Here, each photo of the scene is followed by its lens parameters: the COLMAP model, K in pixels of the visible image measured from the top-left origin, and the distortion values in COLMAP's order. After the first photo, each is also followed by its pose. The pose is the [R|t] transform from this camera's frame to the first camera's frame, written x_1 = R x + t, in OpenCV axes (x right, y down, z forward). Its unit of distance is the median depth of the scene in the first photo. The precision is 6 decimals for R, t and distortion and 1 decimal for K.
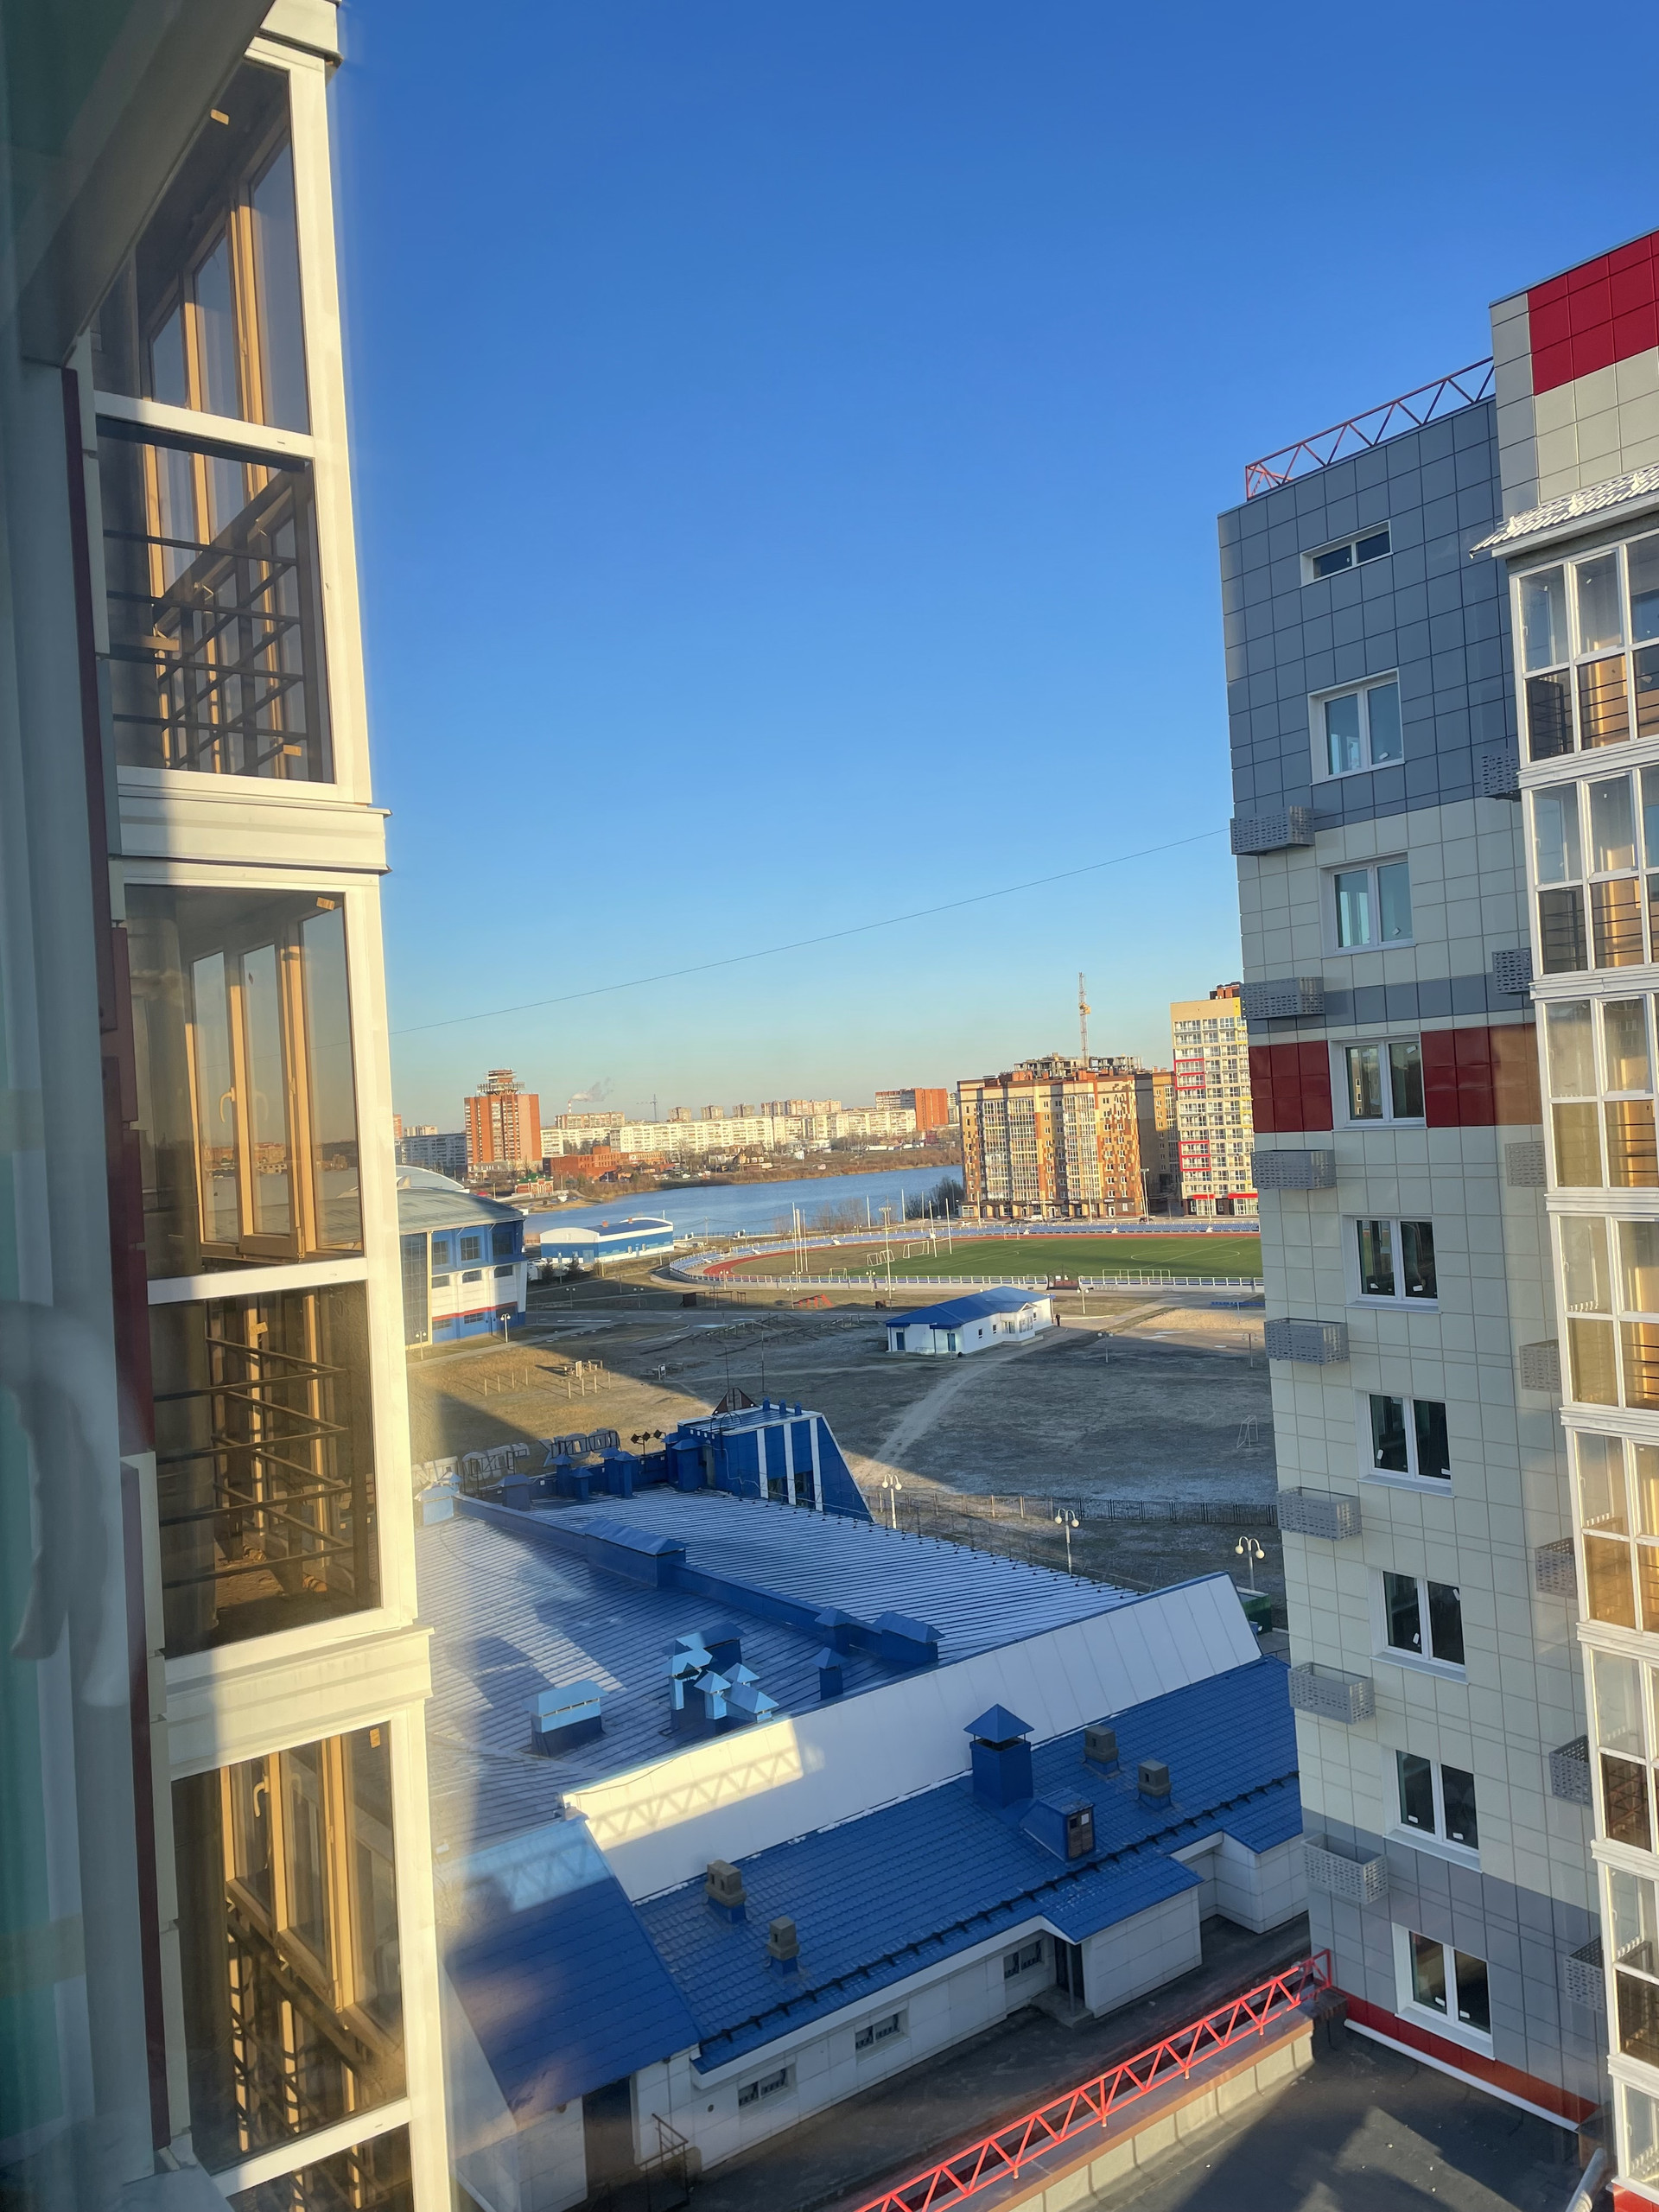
lens RADIAL K [[1666.5, 0, 829.5], [0, 1666.5, 1106.0], [0, 0, 1]] dist [0.124594, -0.119865]
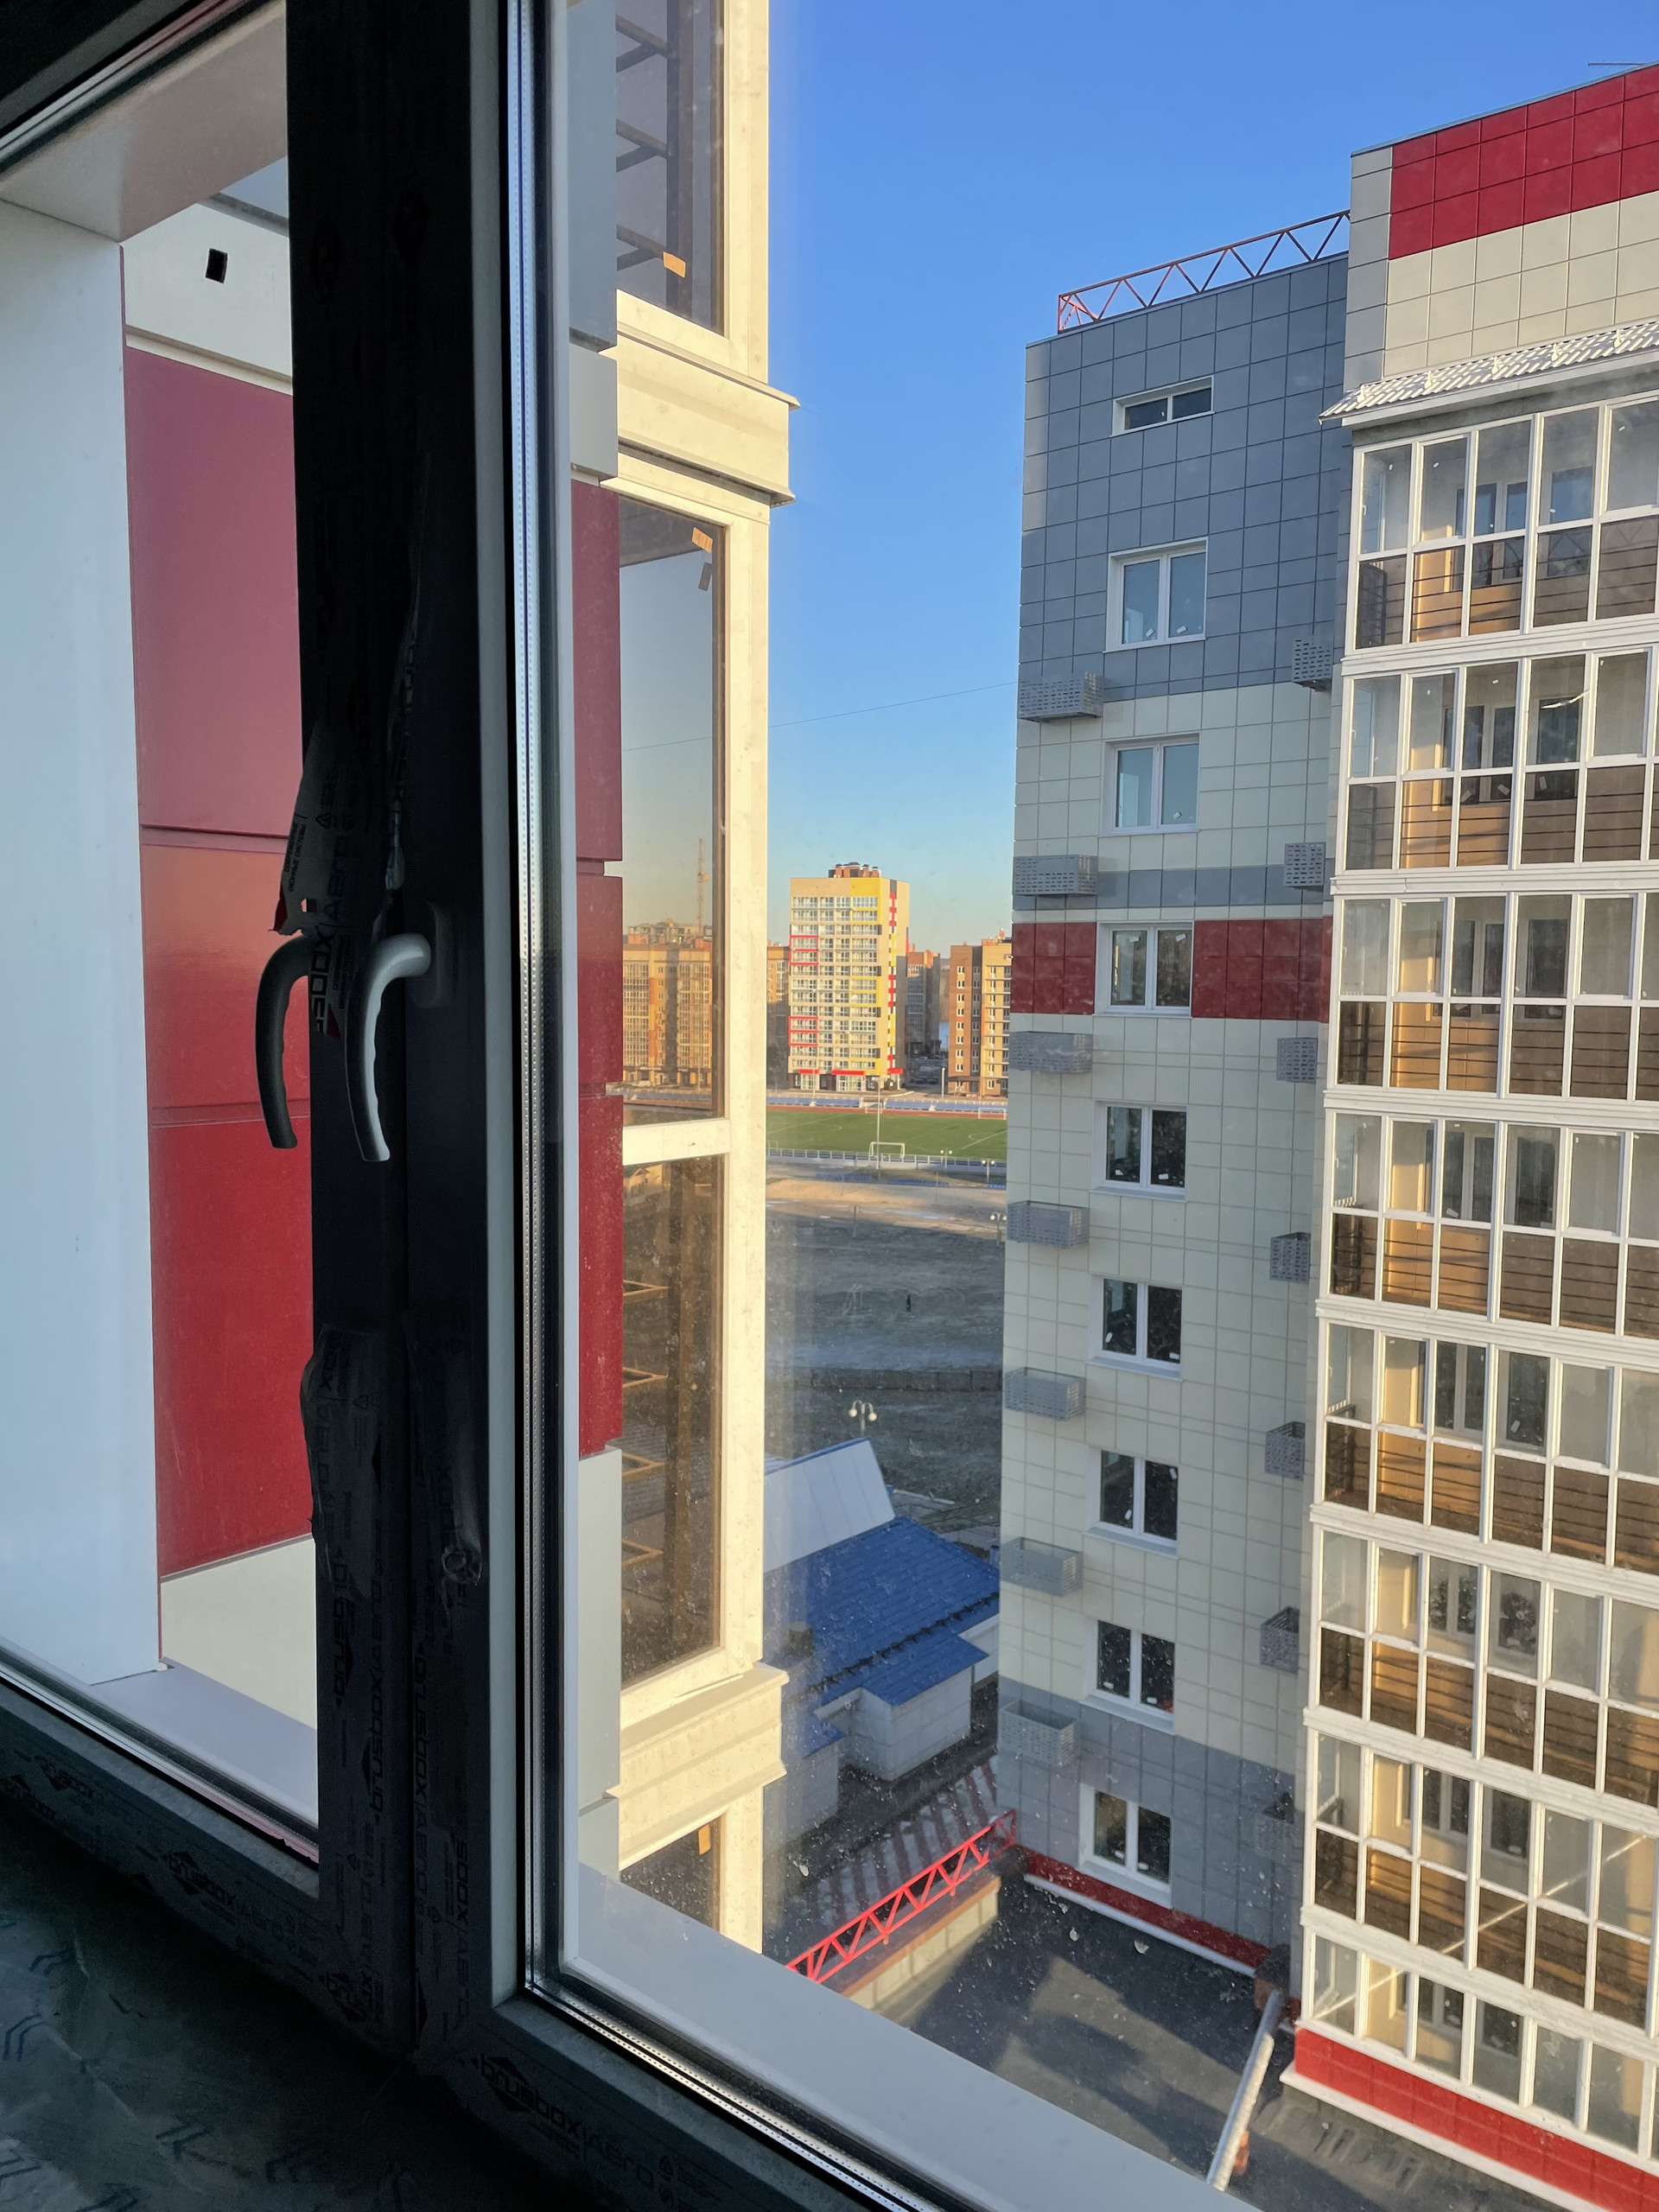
lens RADIAL K [[1670.2, 0, 825.4], [0, 1670.2, 1120.4], [0, 0, 1]] dist [0.132622, -0.143050]
pose [[0.970082, 0.049984, 0.237576, -0.085984], [-0.071014, 0.994198, 0.080796, 0.008058], [-0.232159, -0.095250, 0.968003, 0.082499]]
